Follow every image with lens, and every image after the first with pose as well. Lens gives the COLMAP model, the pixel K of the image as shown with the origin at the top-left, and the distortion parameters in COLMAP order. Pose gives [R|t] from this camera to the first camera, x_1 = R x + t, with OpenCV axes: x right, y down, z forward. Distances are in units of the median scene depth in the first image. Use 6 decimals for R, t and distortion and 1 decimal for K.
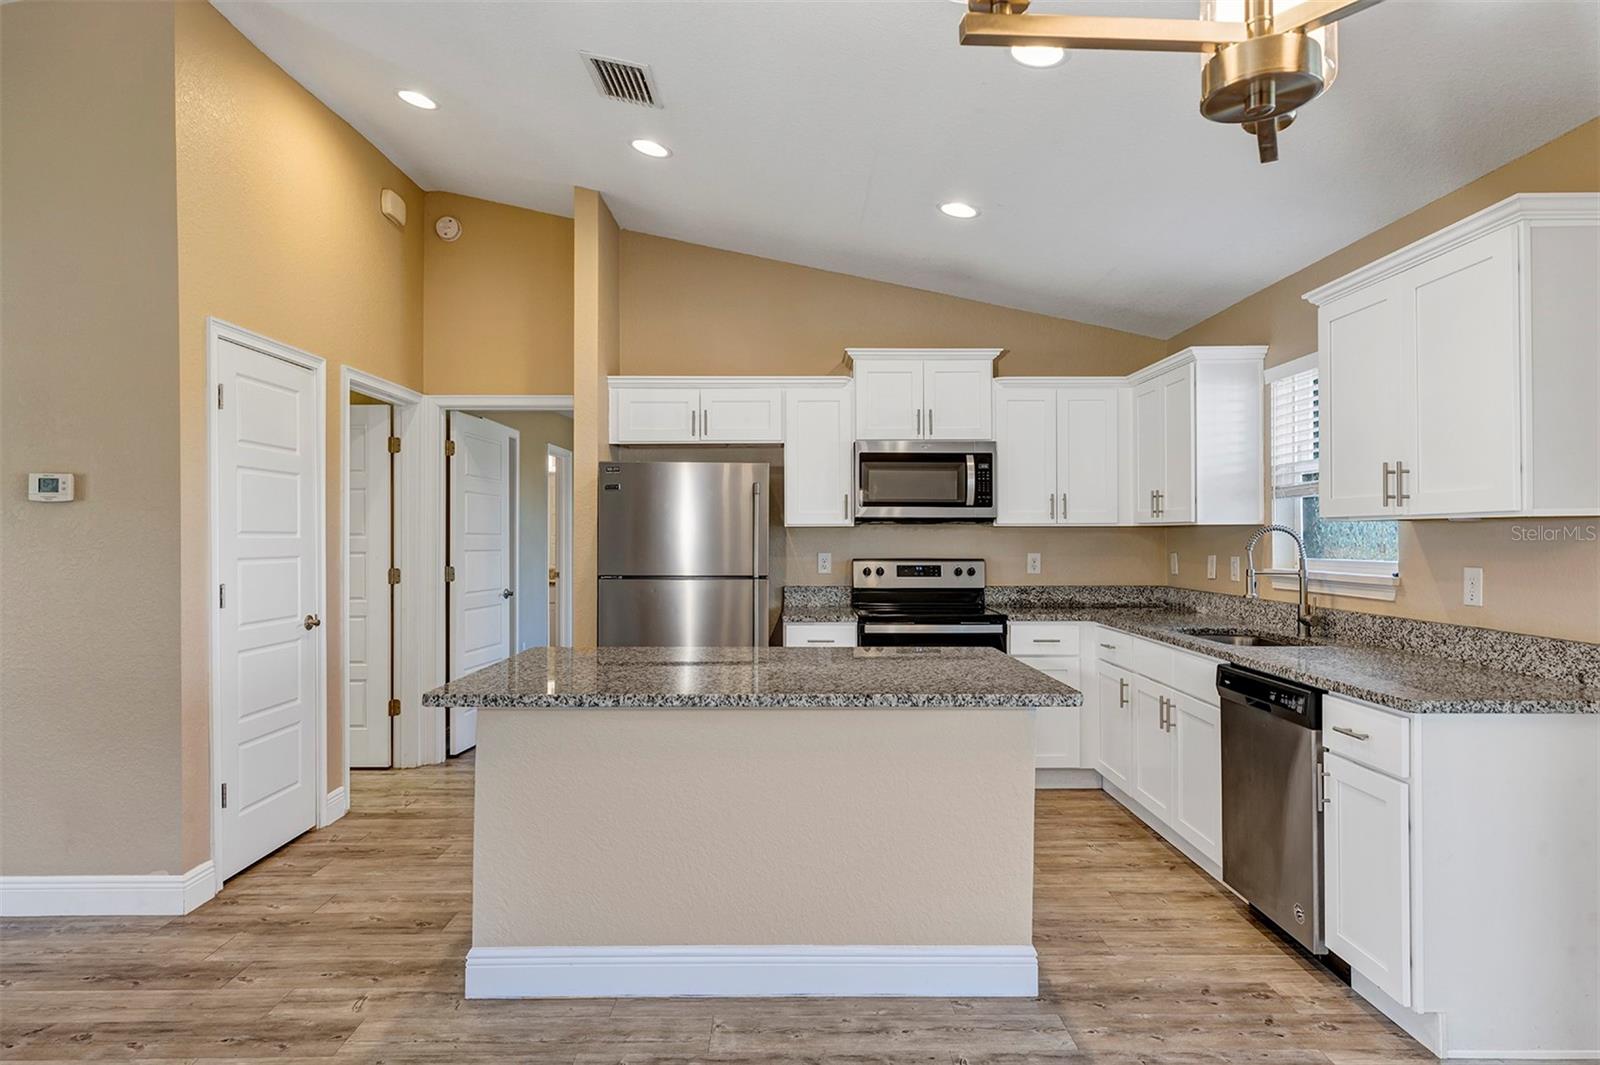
lens RADIAL K [[948.5, 0, 796.7], [0, 948.5, 531.1], [0, 0, 1]] dist [0.006347, -0.000261]
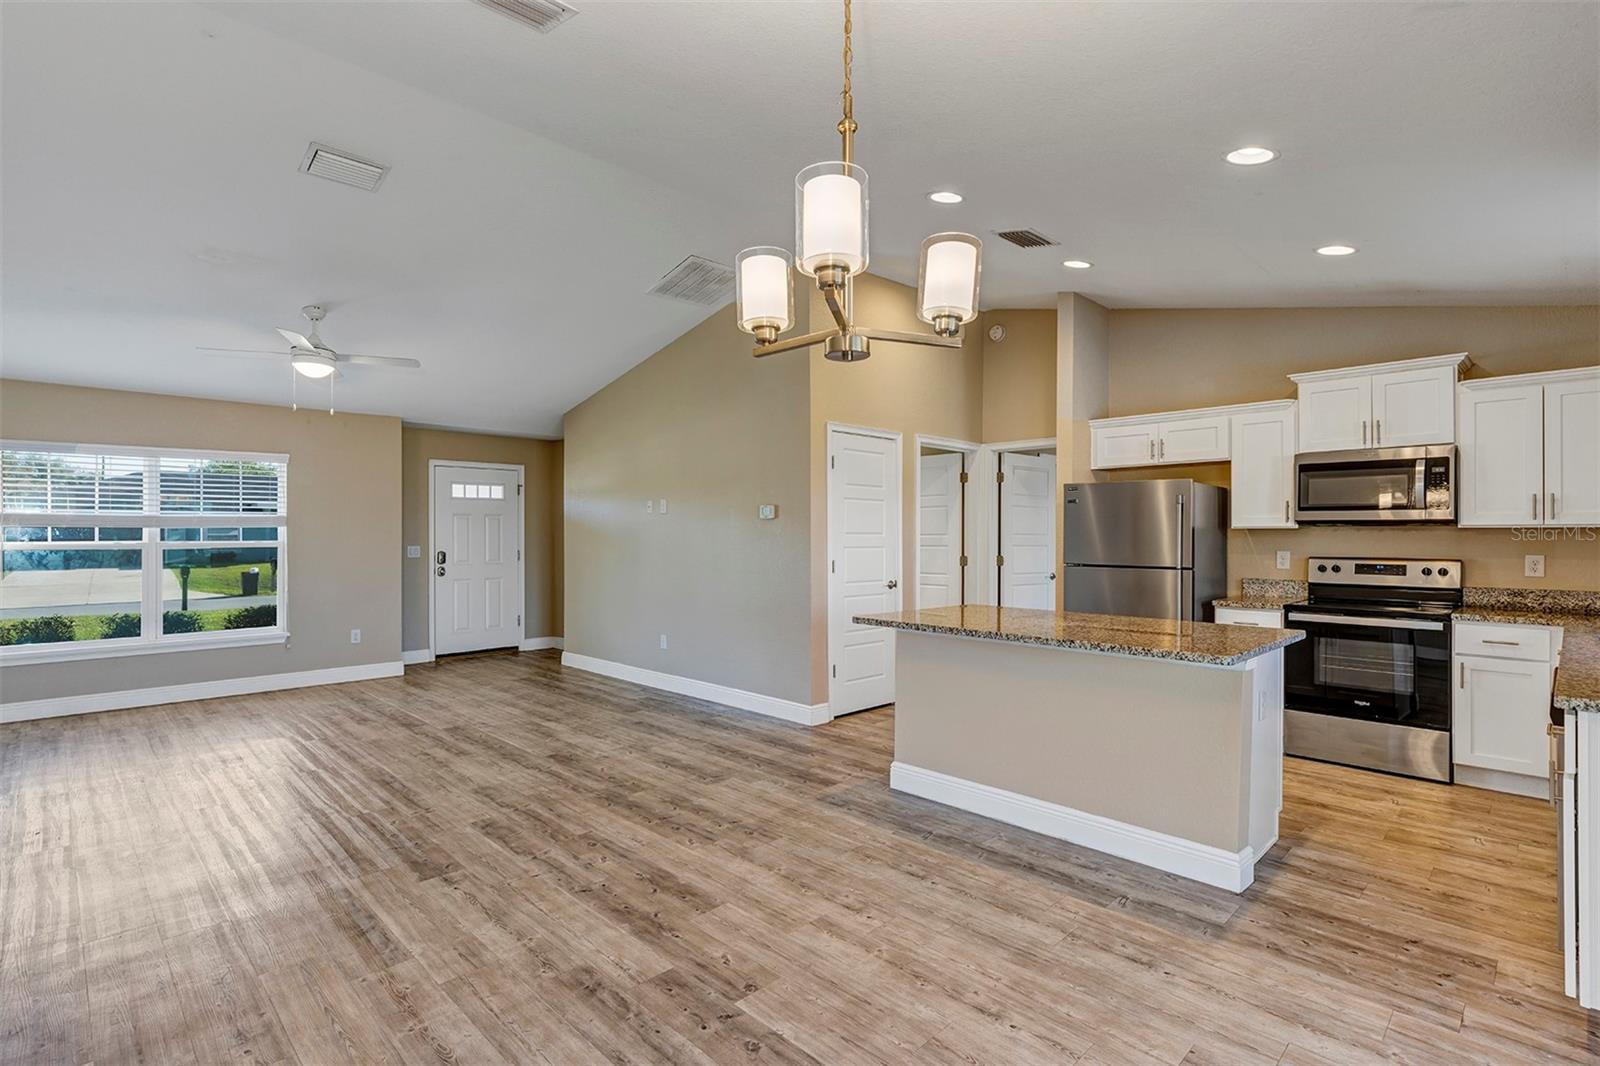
lens RADIAL K [[758.7, 0, 793.0], [0, 758.7, 533.1], [0, 0, 1]] dist [-0.014488, 0.002617]
pose [[0.690228, 0.000325, -0.723592, 0.401181], [0.000251, 1.000000, 0.000688, 0.000260], [0.723592, -0.000656, 0.690228, -0.099086]]
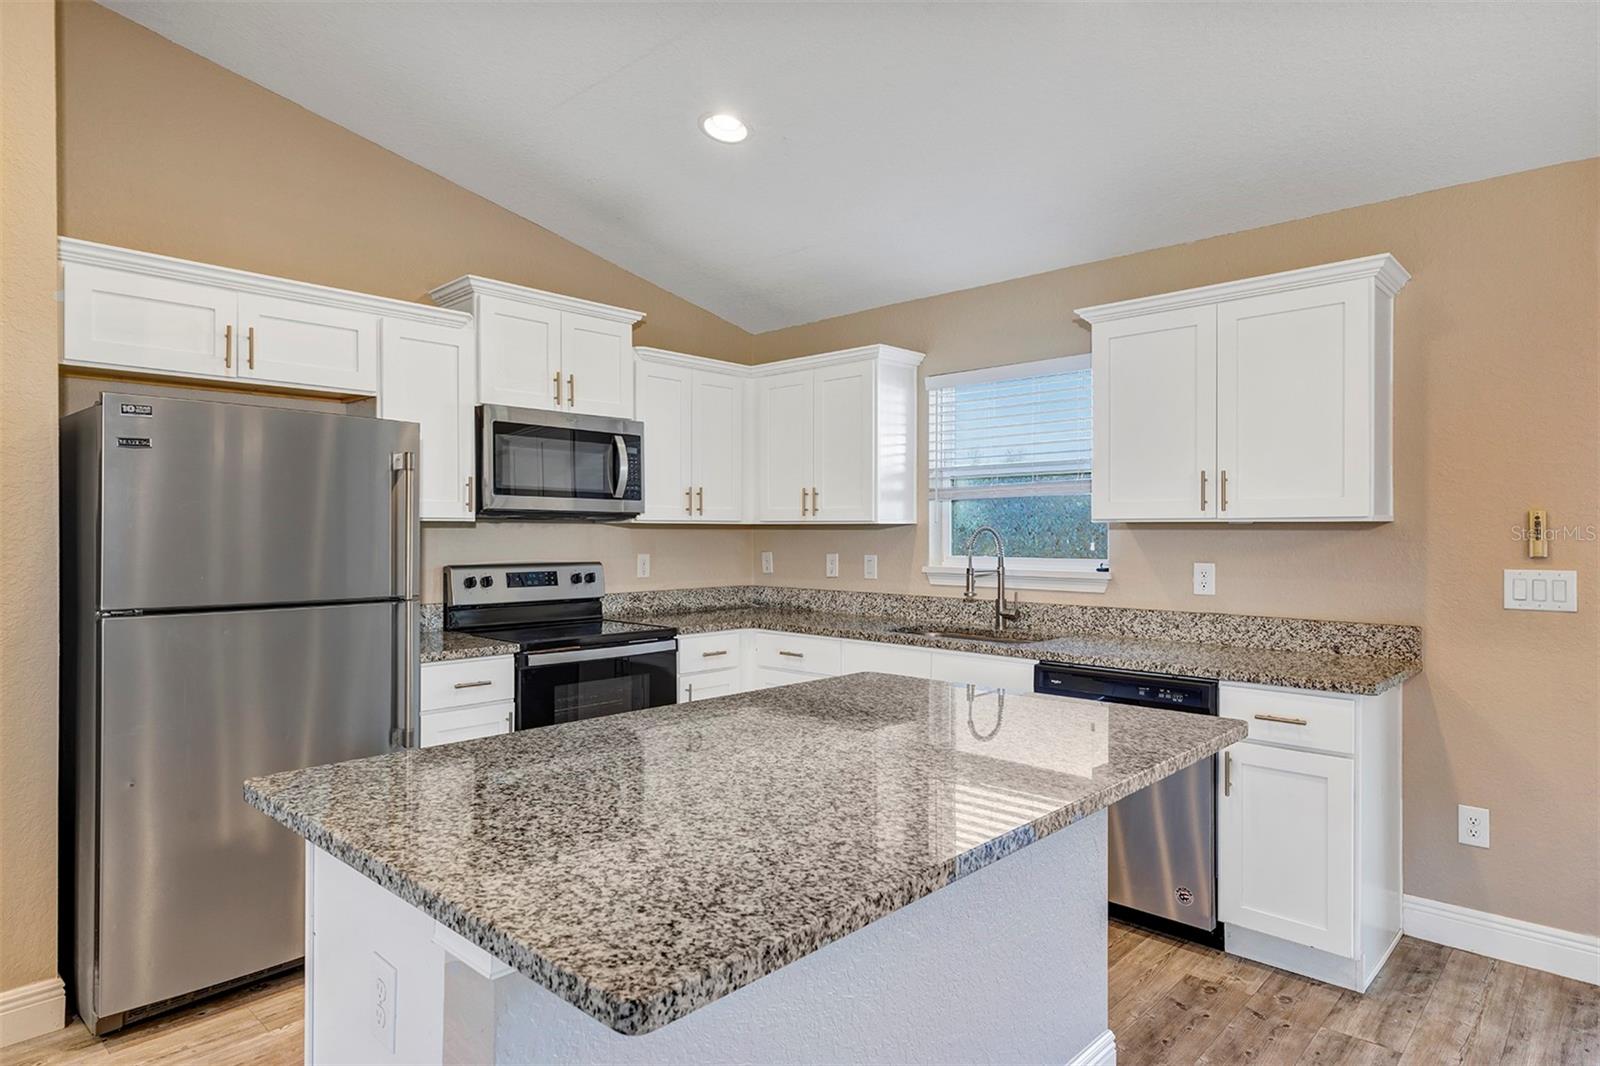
lens RADIAL K [[906.7, 0, 793.0], [0, 906.7, 536.5], [0, 0, 1]] dist [0.016505, 0.000602]
pose [[0.693103, 0.000110, 0.720839, -0.367492], [-0.006744, 0.999957, 0.006331, 0.000993], [-0.720807, -0.009249, 0.693074, 0.456188]]
